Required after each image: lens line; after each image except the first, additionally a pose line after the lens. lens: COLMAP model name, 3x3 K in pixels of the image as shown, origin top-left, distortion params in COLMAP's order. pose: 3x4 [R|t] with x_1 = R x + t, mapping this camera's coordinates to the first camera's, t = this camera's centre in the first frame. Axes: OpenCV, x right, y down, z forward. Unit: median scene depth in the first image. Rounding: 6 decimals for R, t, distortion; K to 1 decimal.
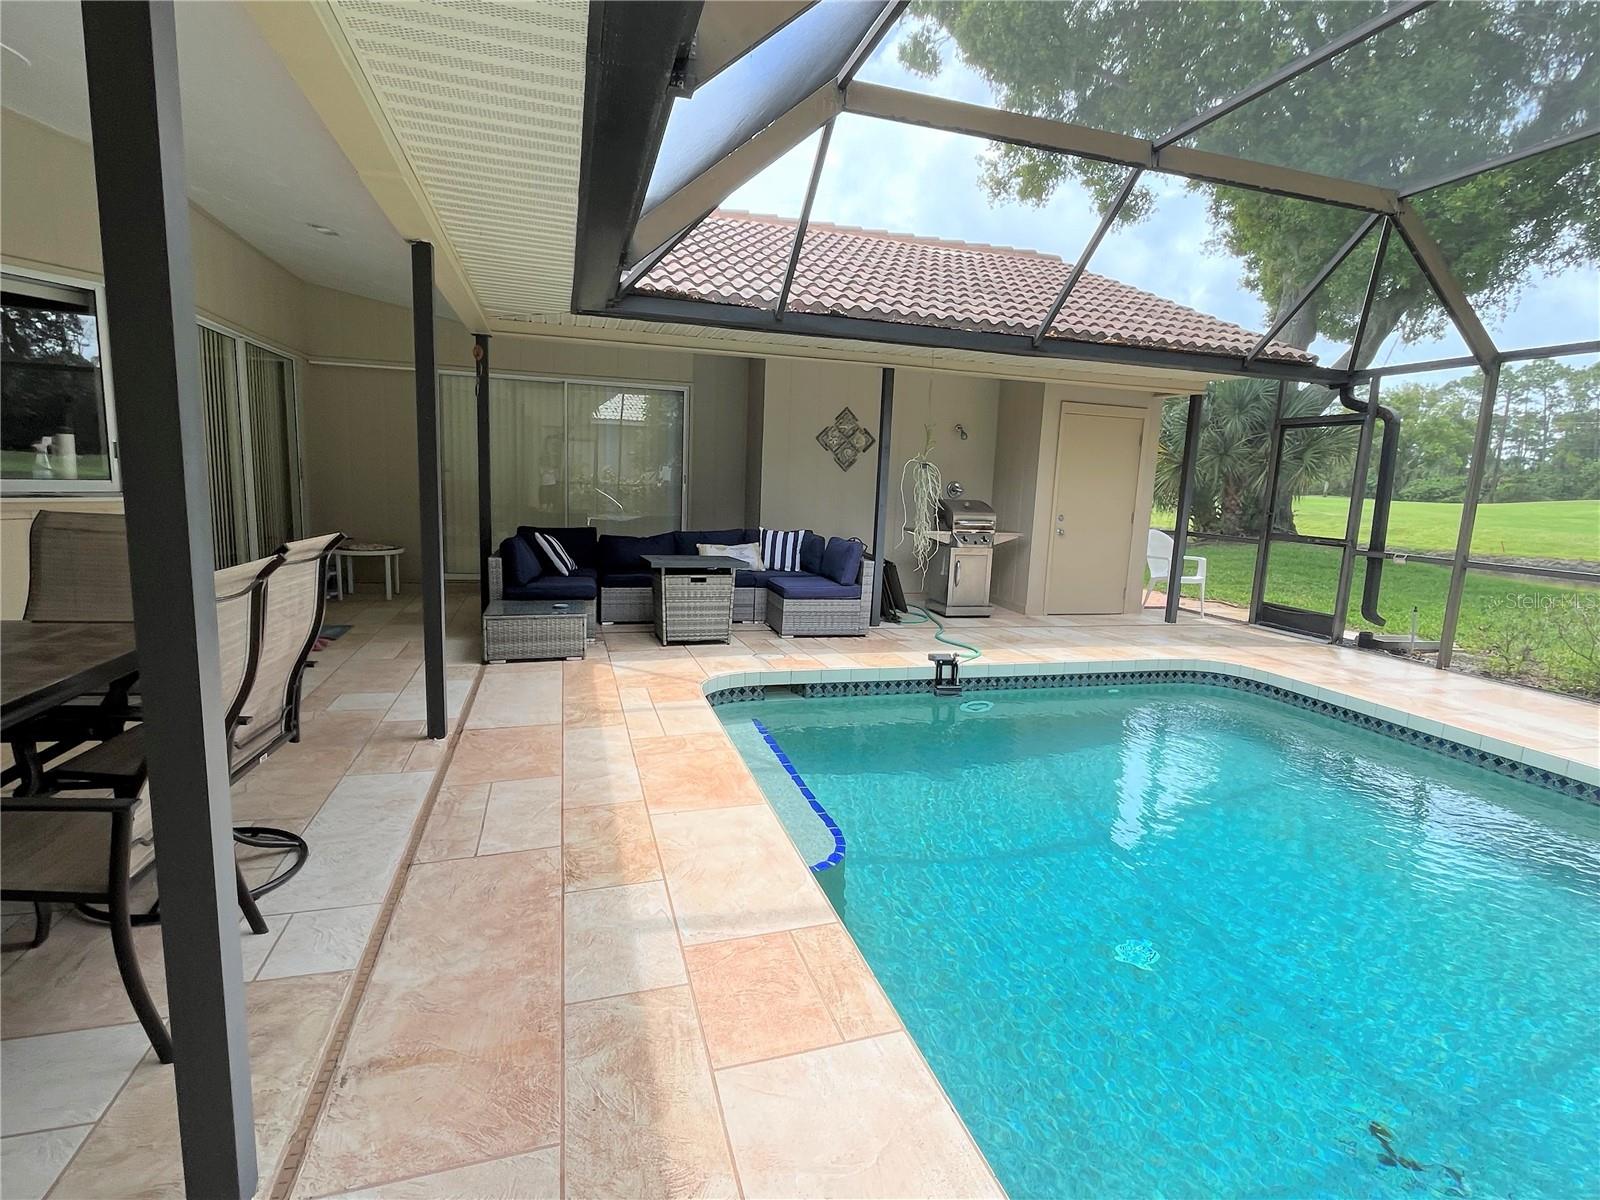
lens RADIAL K [[799.3, 0, 801.7], [0, 799.3, 603.8], [0, 0, 1]] dist [-0.009258, 0.002525]
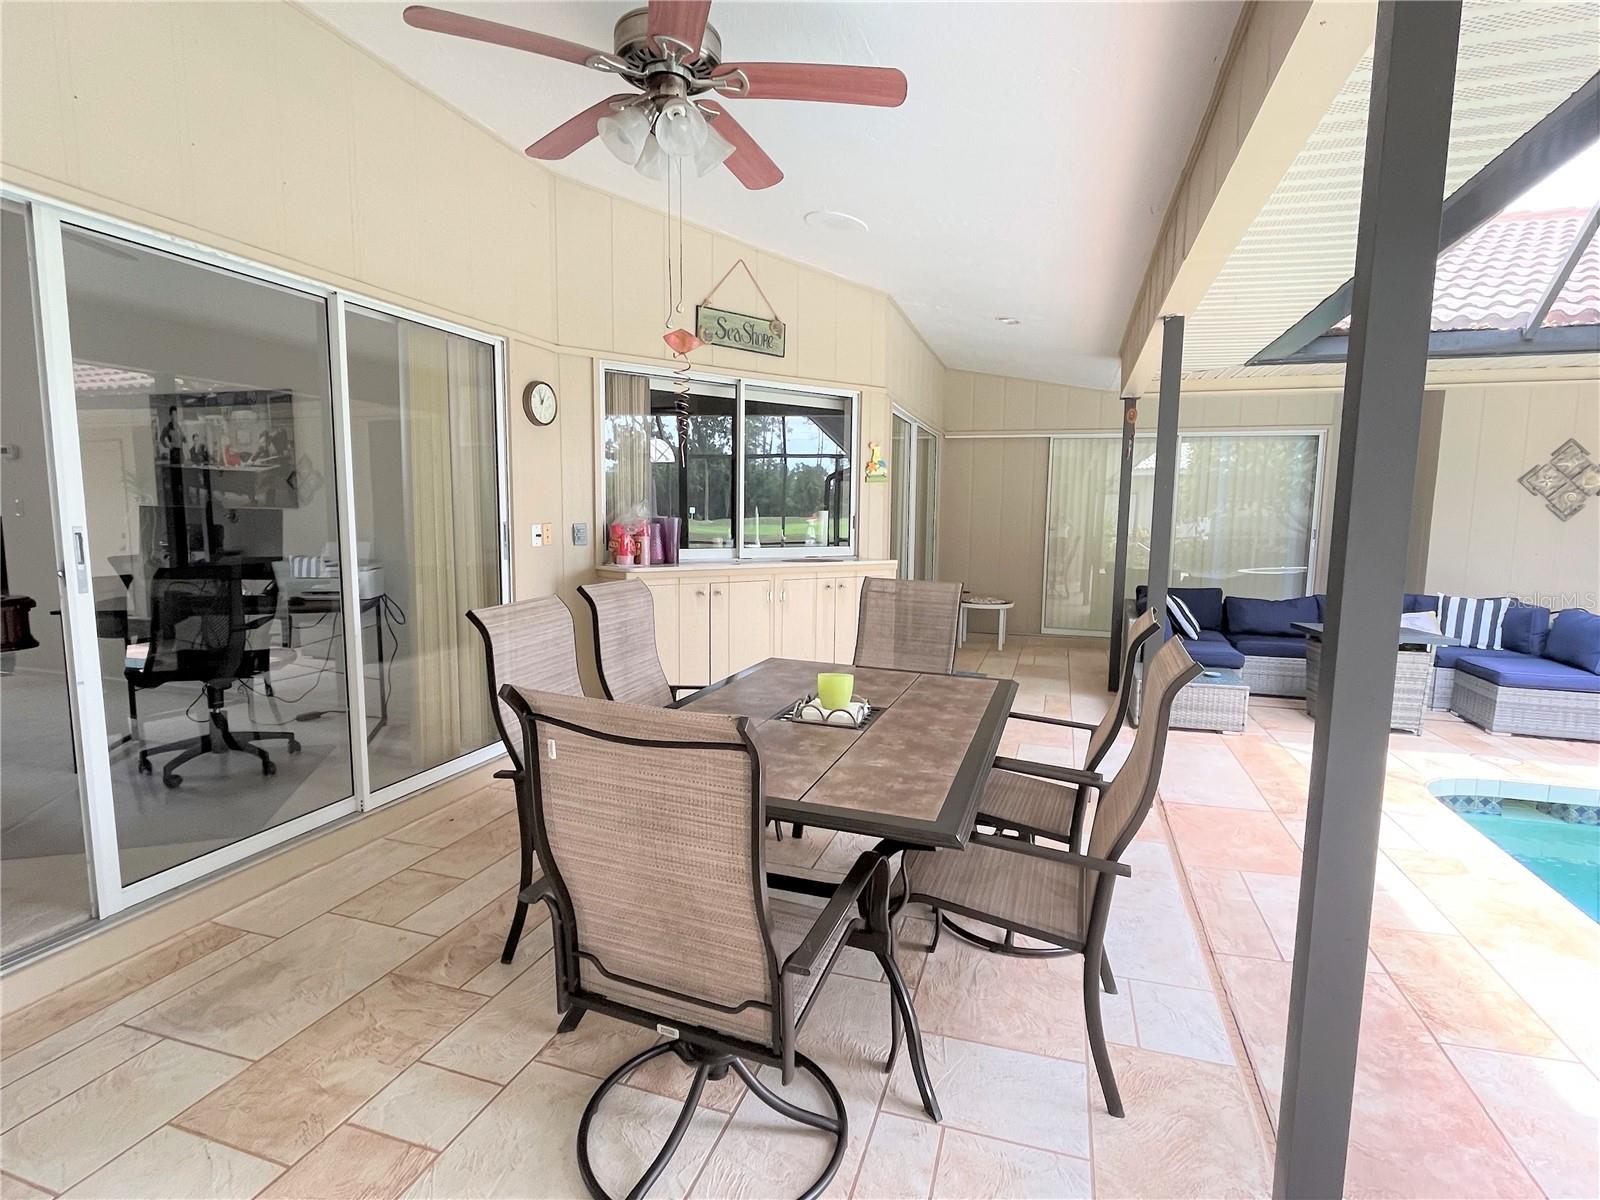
lens RADIAL K [[799.3, 0, 803.2], [0, 799.3, 604.3], [0, 0, 1]] dist [-0.009258, 0.002525]
pose [[0.823770, 0.034189, -0.565893, -0.141426], [-0.068793, 0.996832, -0.039917, -0.007488], [0.562735, 0.071812, 0.823512, -0.039138]]
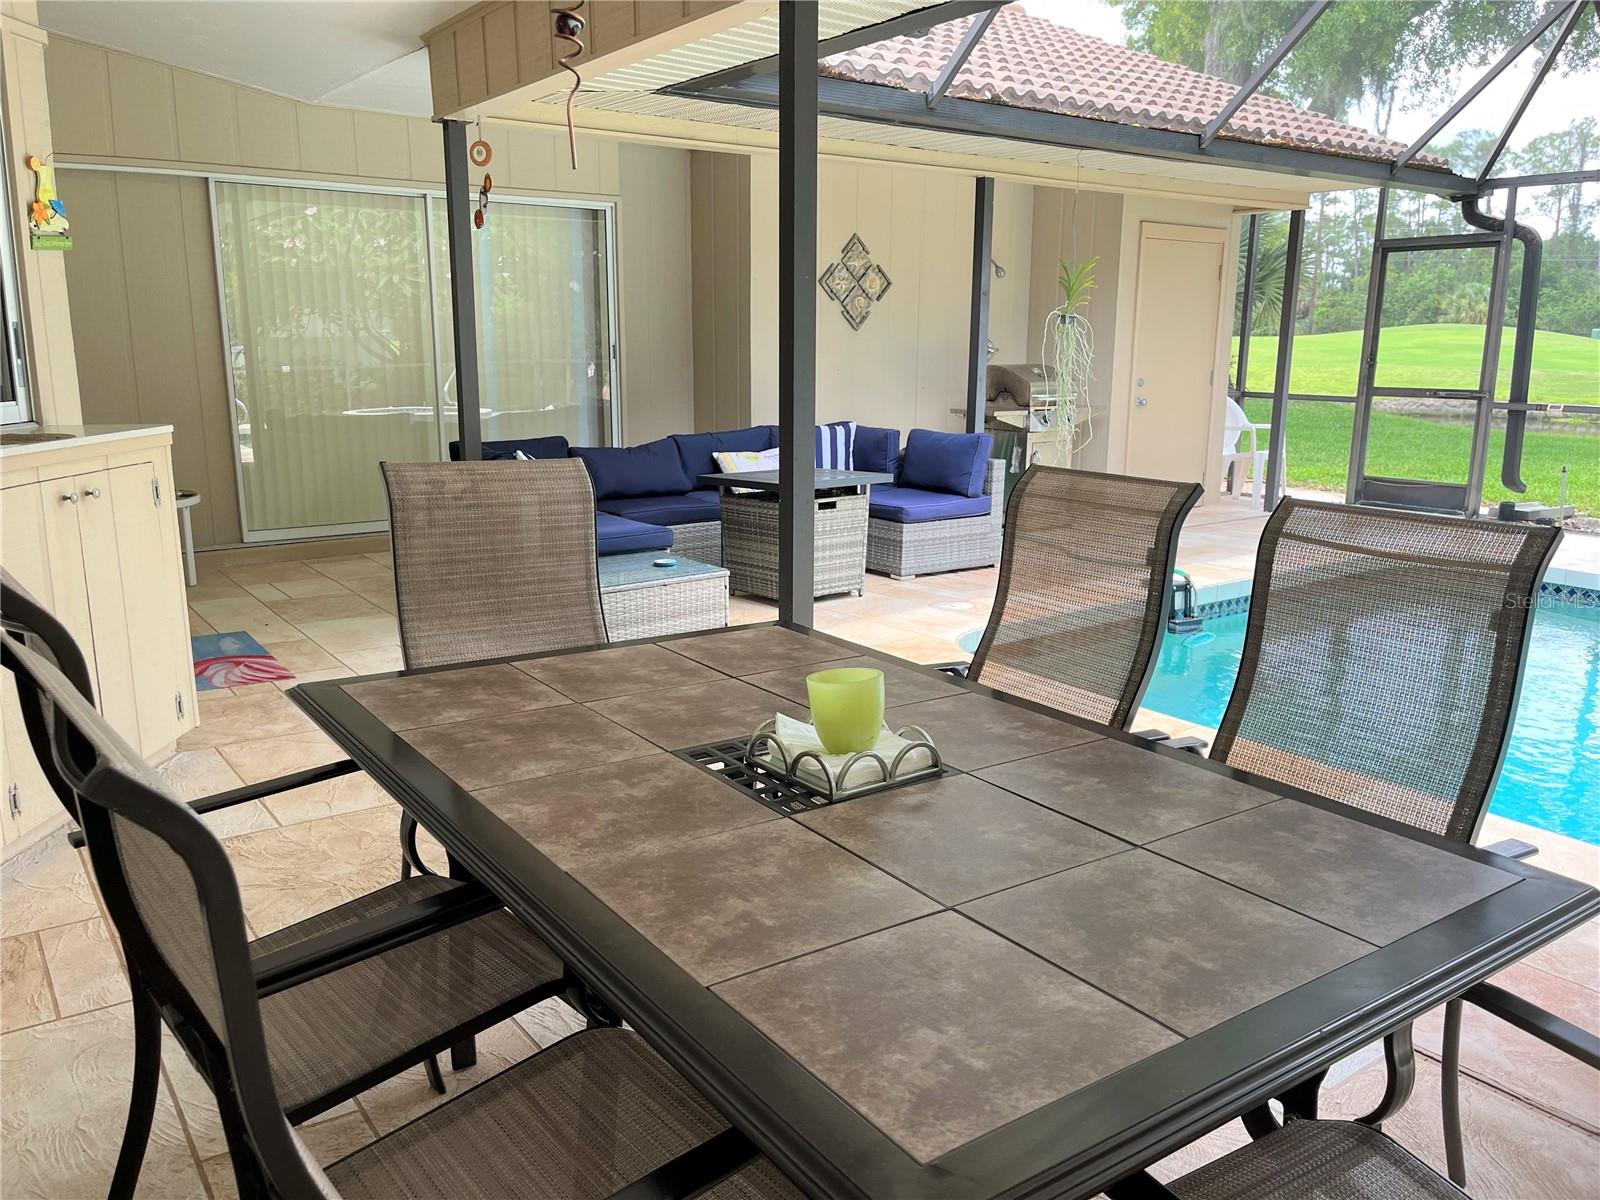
lens RADIAL K [[1212.8, 0, 806.7], [0, 1212.8, 601.8], [0, 0, 1]] dist [0.024547, -0.030026]
pose [[0.943060, -0.108405, 0.314461, -0.418040], [0.088032, 0.993033, 0.078326, -0.026835], [-0.320761, -0.046183, 0.946034, 0.036269]]
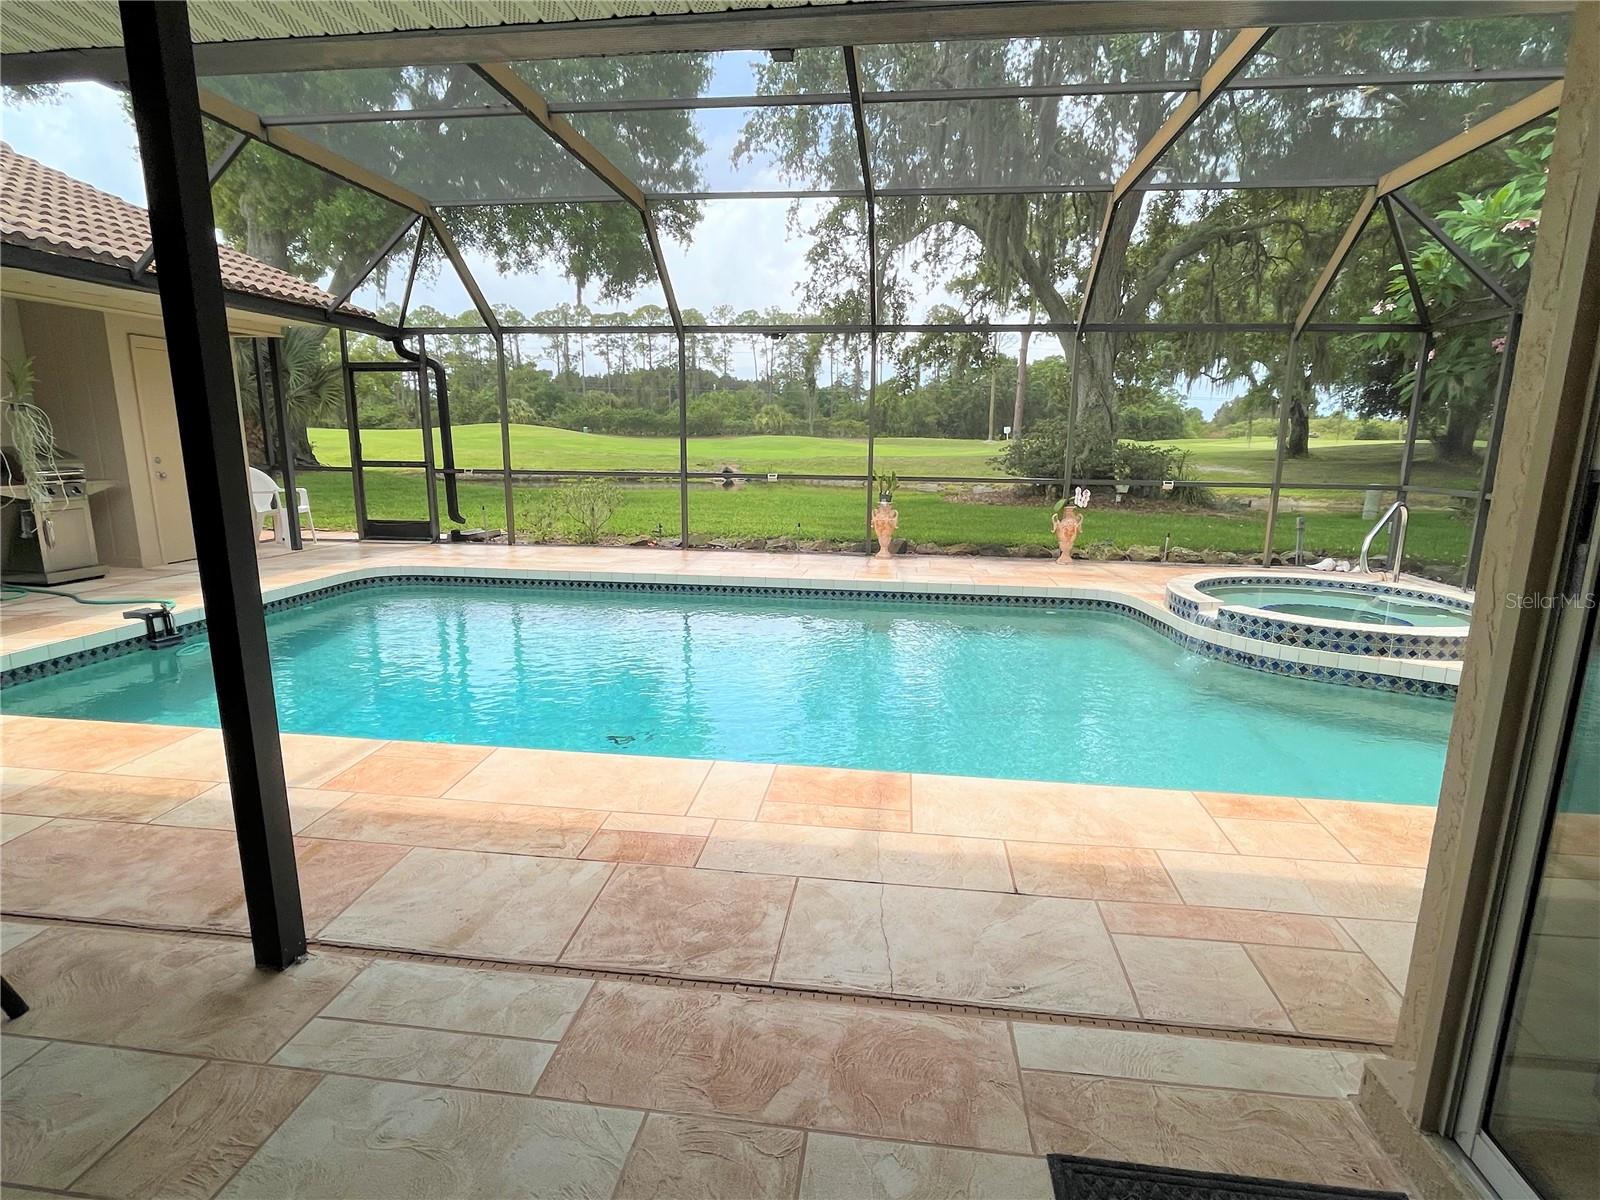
lens RADIAL K [[799.3, 0, 807.2], [0, 799.3, 604.4], [0, 0, 1]] dist [-0.009258, 0.002525]
pose [[0.399473, -0.225973, 0.888458, -0.299540], [0.149760, 0.972211, 0.179939, 0.005170], [-0.904430, 0.061175, 0.422214, -0.102322]]
